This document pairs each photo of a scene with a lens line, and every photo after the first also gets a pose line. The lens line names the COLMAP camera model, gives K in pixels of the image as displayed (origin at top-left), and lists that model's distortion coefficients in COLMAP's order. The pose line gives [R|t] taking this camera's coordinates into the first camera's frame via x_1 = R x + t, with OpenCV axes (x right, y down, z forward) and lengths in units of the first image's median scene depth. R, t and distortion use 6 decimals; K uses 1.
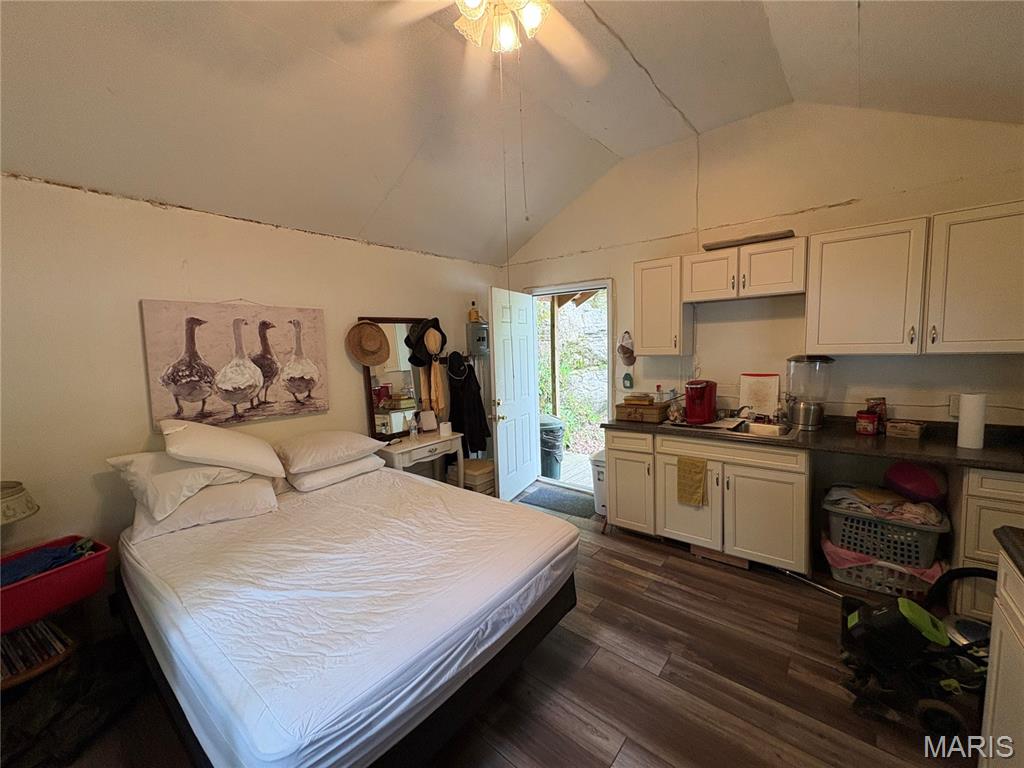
lens RADIAL K [[404.3, 0, 512.0], [0, 404.3, 384.0], [0, 0, 1]] dist [-0.000492, -0.000173]
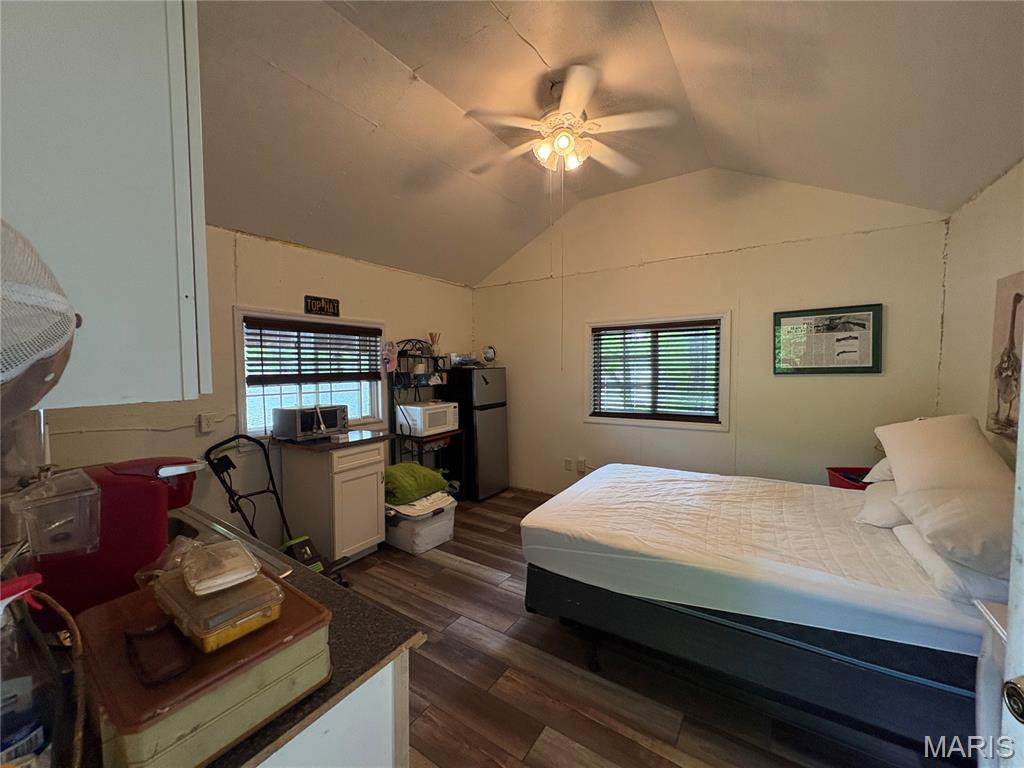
lens RADIAL K [[404.3, 0, 512.0], [0, 404.3, 384.0], [0, 0, 1]] dist [-0.000492, -0.000173]
pose [[-0.993014, 0.041850, -0.110326, 0.259409], [0.025833, 0.989414, 0.142803, -0.135451], [0.115135, 0.138955, -0.983583, 1.767898]]
